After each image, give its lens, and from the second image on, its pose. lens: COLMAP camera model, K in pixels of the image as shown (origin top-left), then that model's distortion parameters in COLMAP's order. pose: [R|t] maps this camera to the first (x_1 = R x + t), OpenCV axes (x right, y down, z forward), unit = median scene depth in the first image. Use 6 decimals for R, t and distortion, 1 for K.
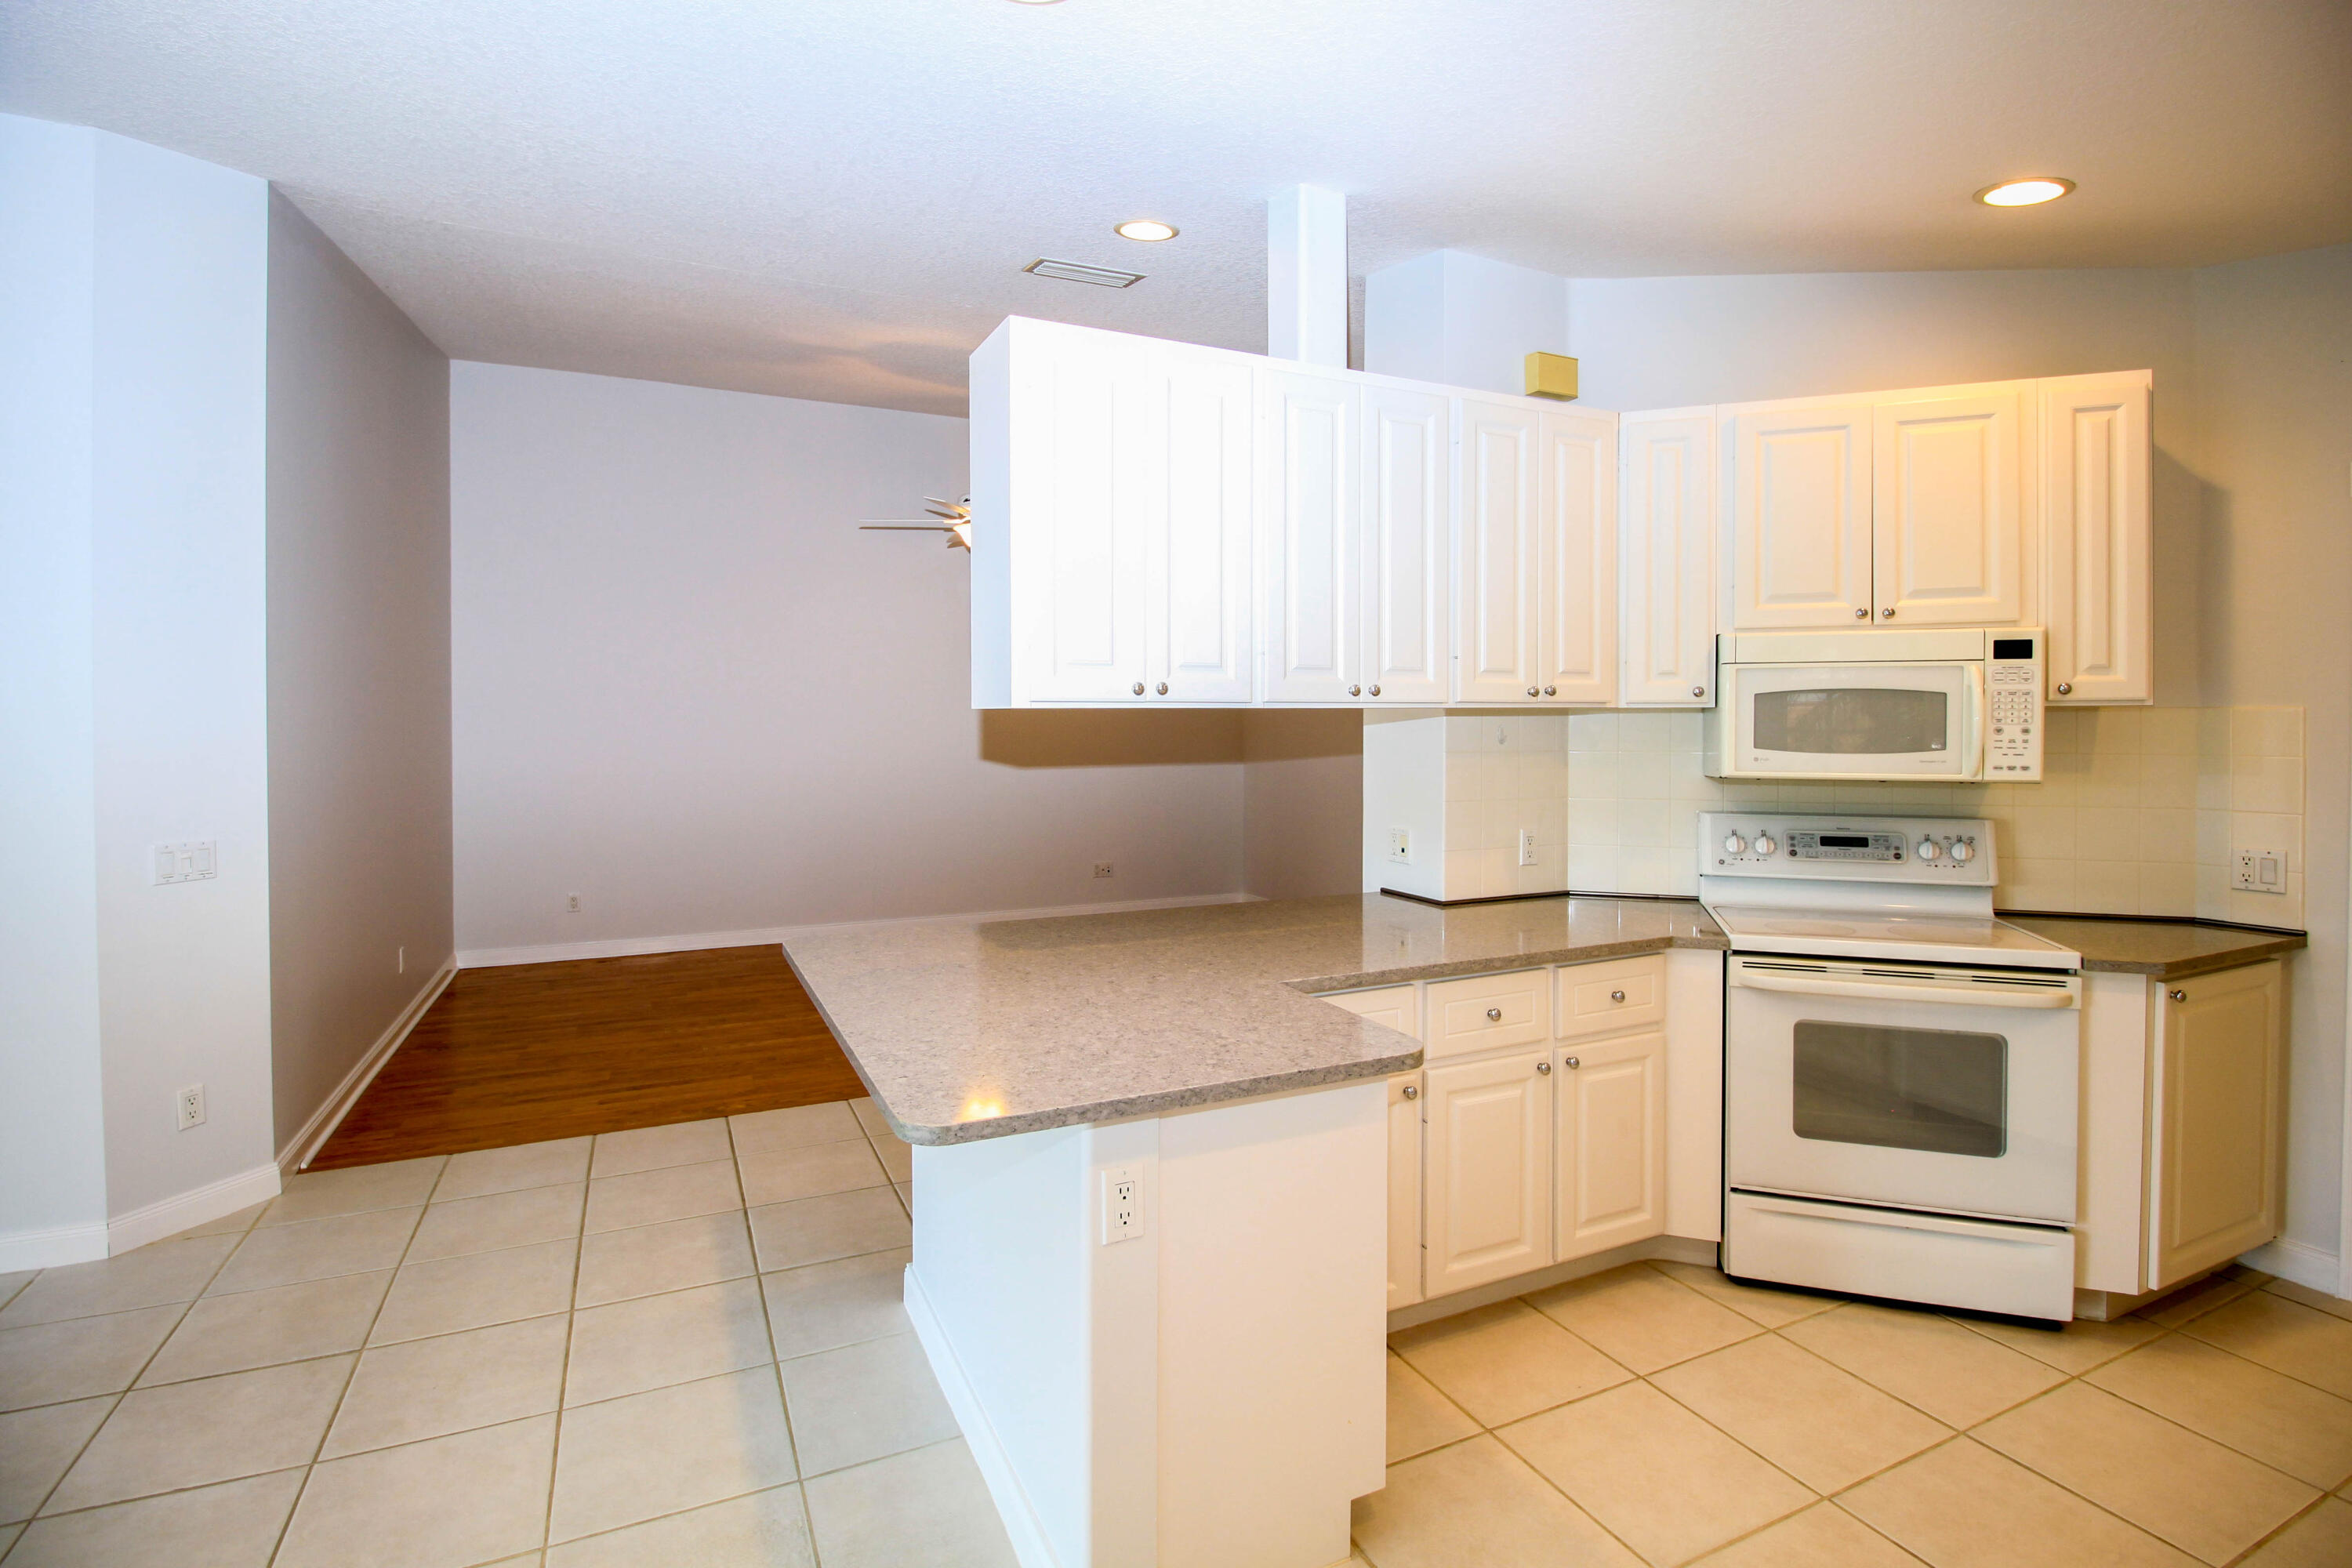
lens RADIAL K [[1122.7, 0, 1134.1], [0, 1122.7, 734.5], [0, 0, 1]] dist [-0.014197, -0.005458]
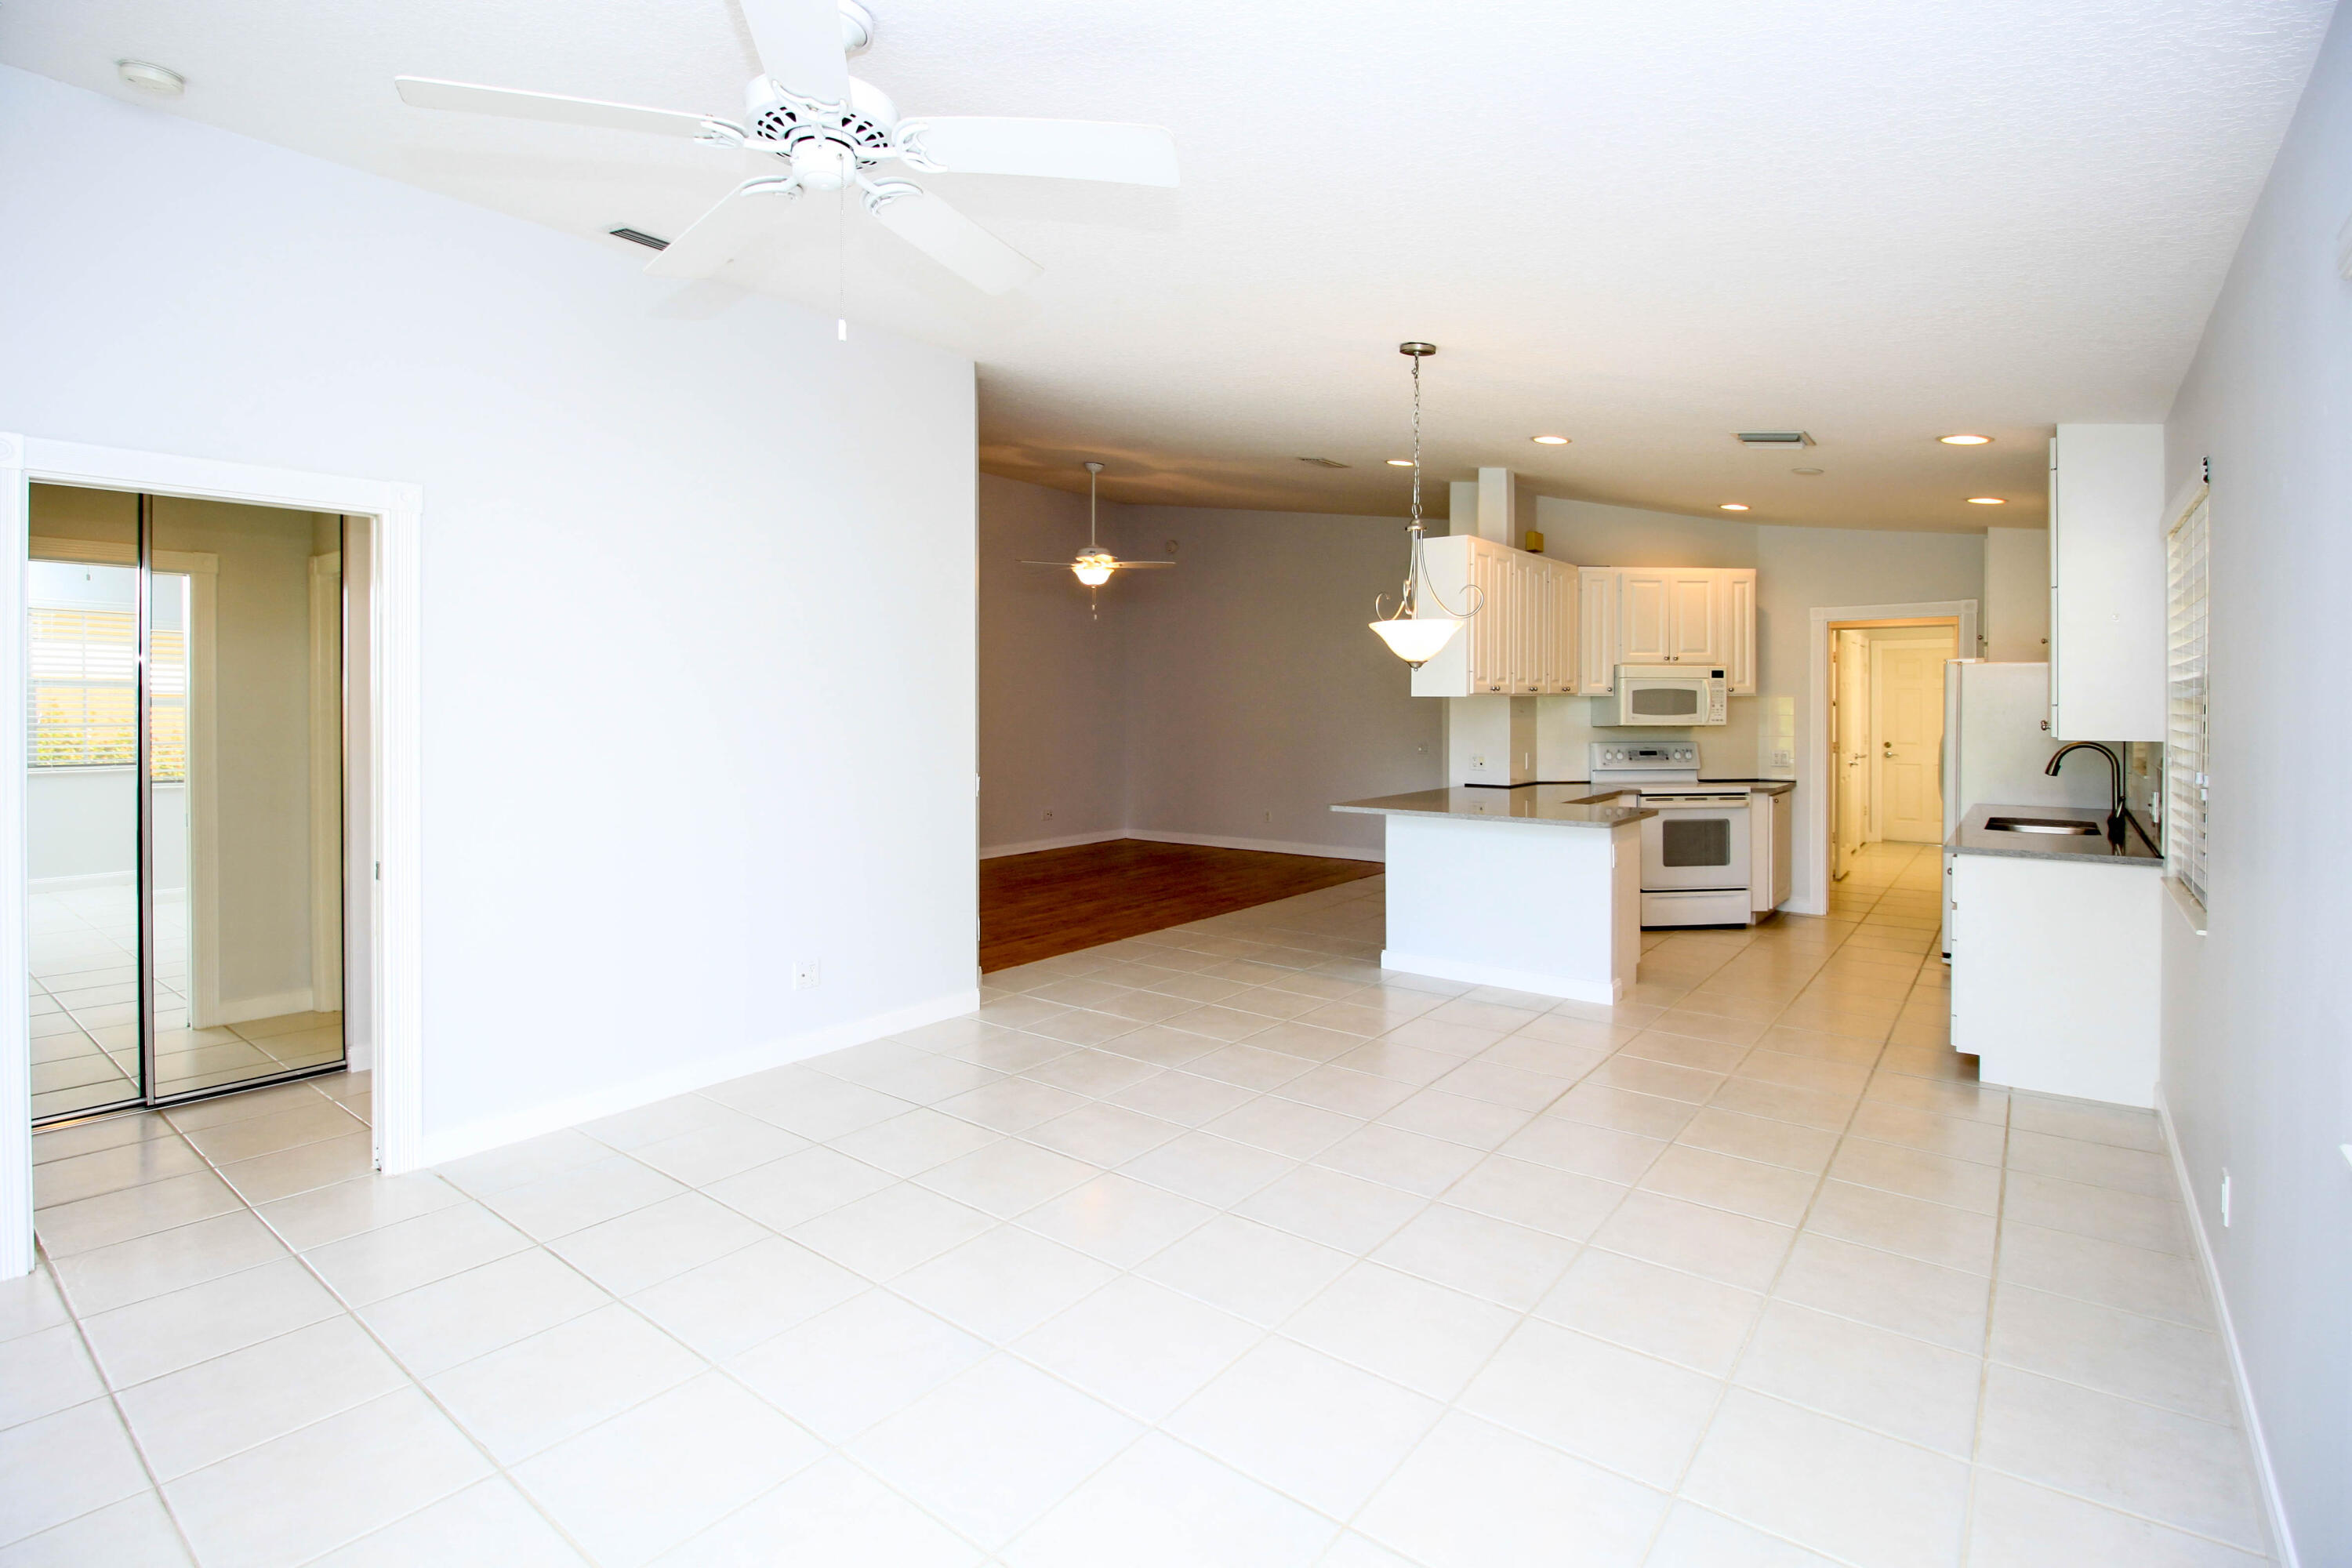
lens RADIAL K [[1122.7, 0, 1139.6], [0, 1122.7, 709.5], [0, 0, 1]] dist [-0.014197, -0.005458]
pose [[0.899535, -0.003210, 0.436837, -1.510882], [0.005577, 0.999976, -0.004135, 0.008513], [-0.436813, 0.006156, 0.899531, -0.730179]]
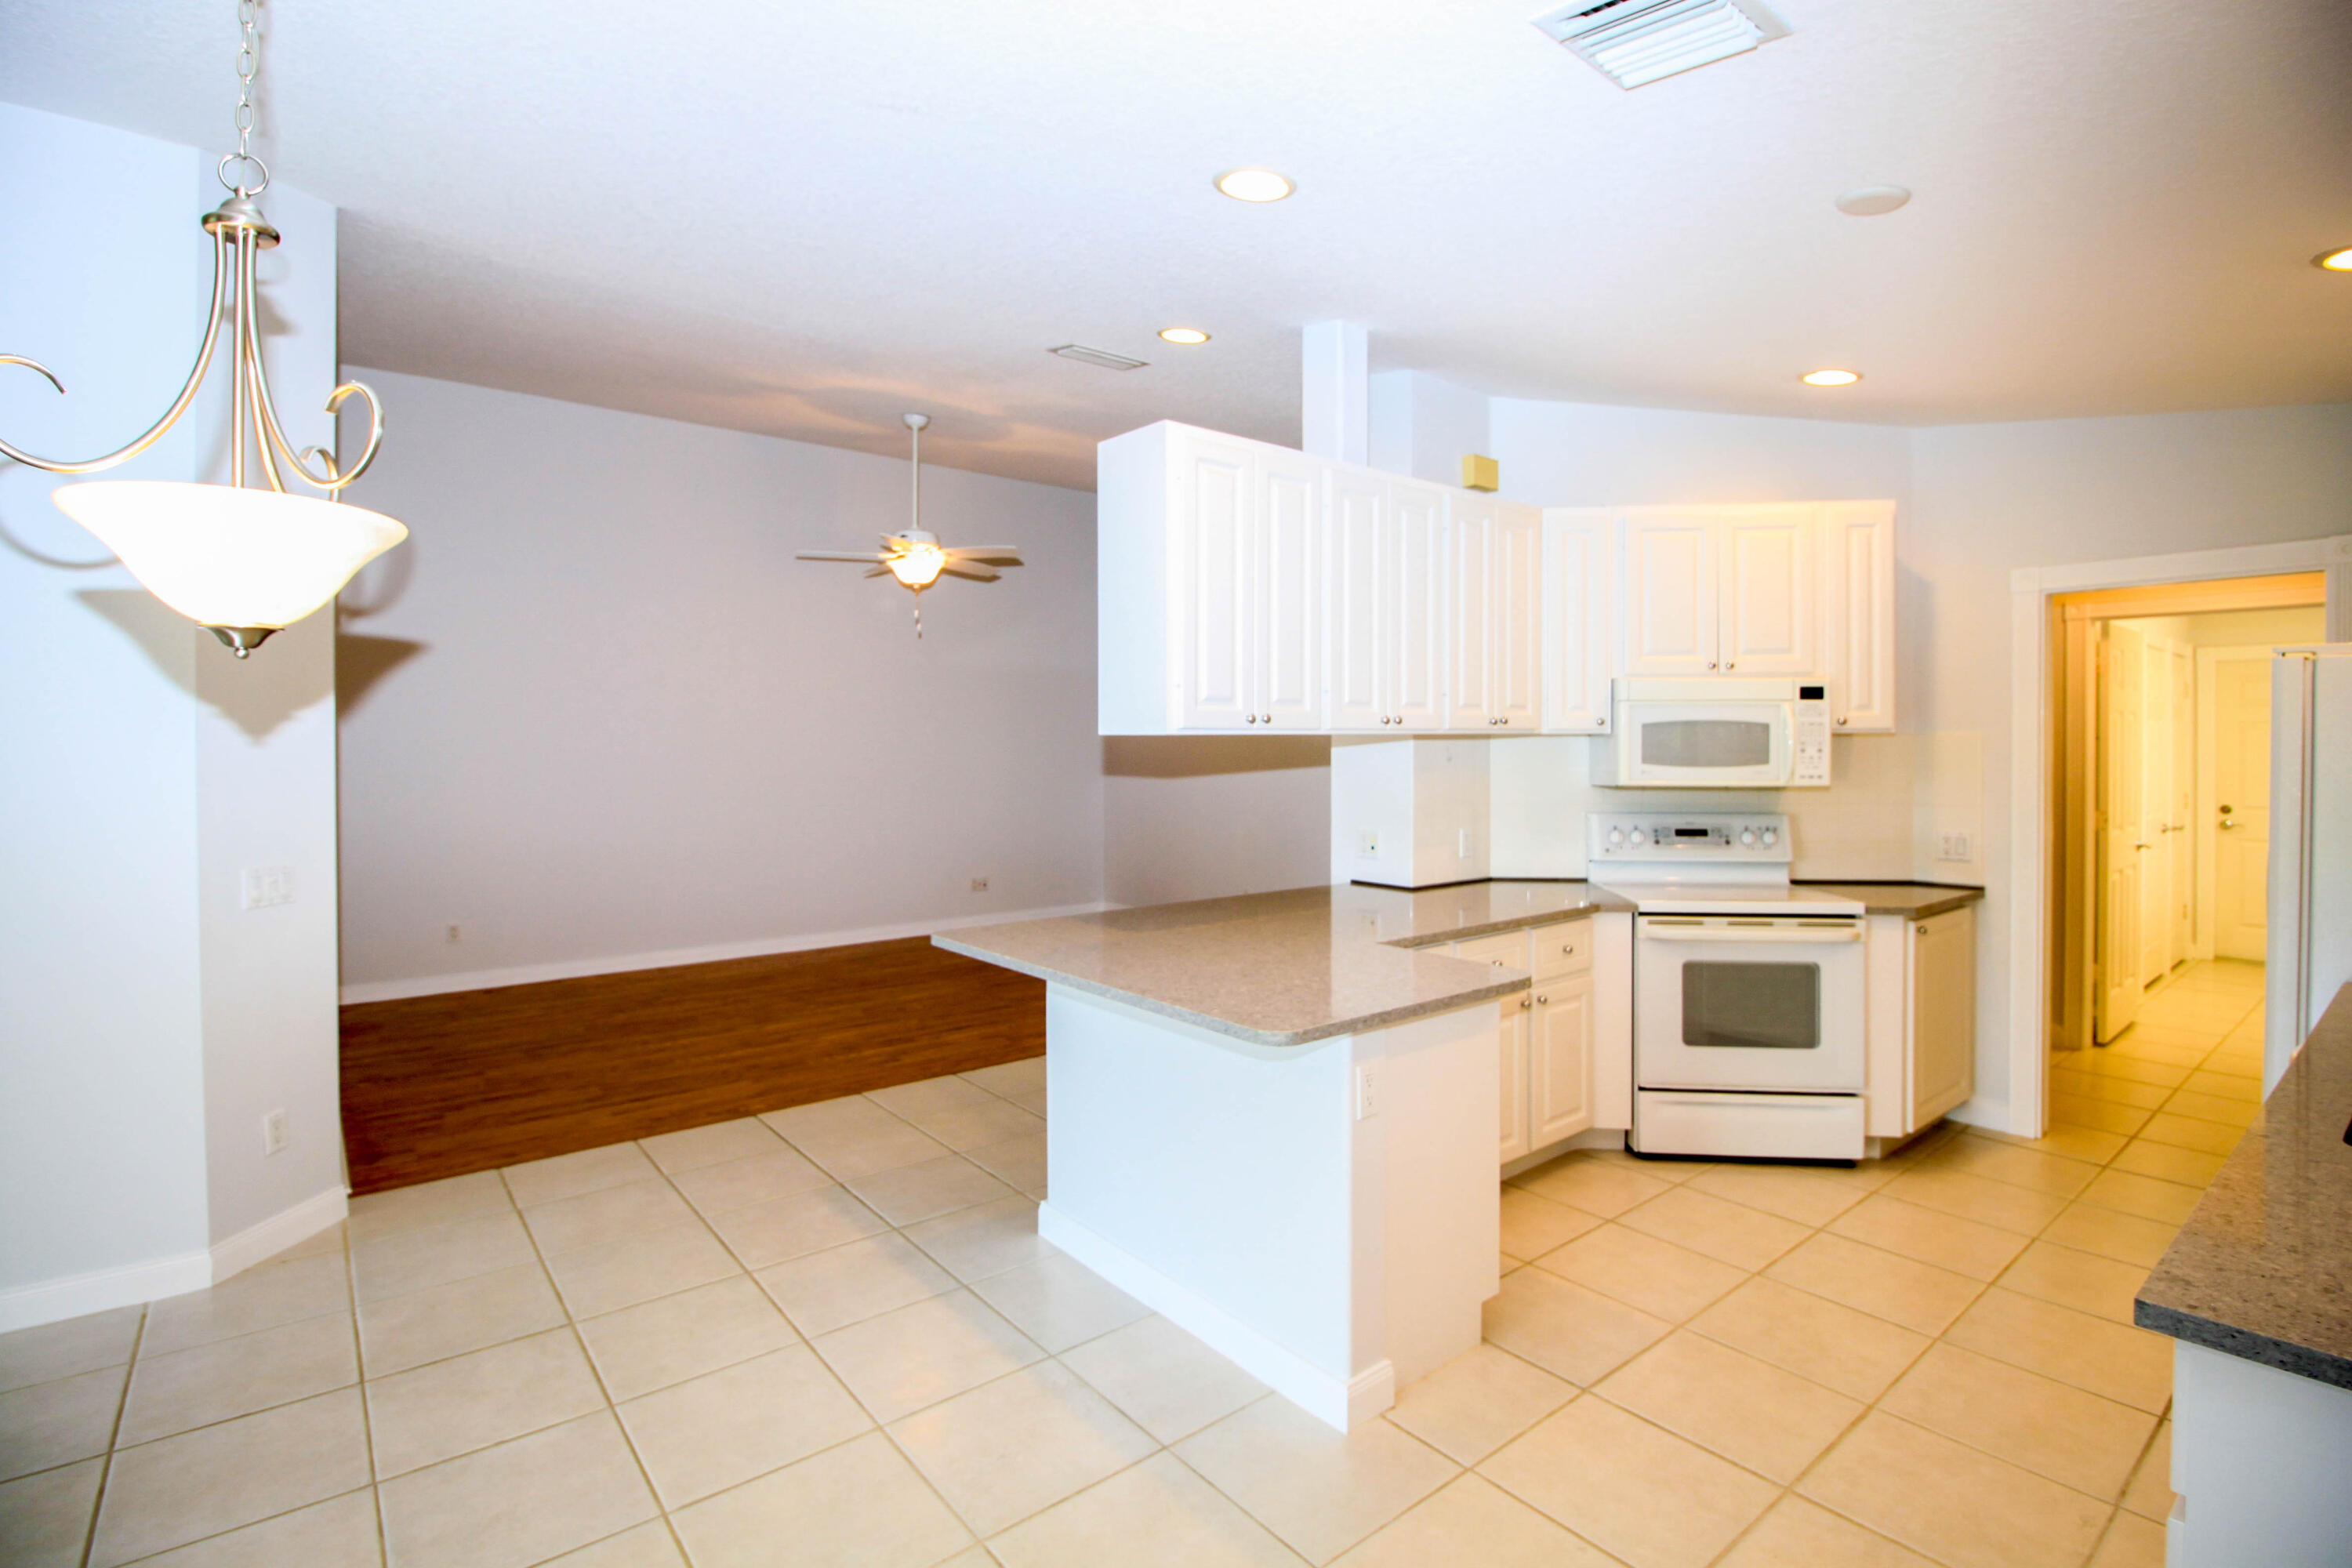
lens RADIAL K [[1122.7, 0, 1138.1], [0, 1122.7, 750.0], [0, 0, 1]] dist [-0.014197, -0.005458]
pose [[0.971832, -0.002164, 0.235664, -0.370178], [0.003432, 0.999982, -0.004973, 0.000186], [-0.235649, 0.005642, 0.971822, -0.176492]]
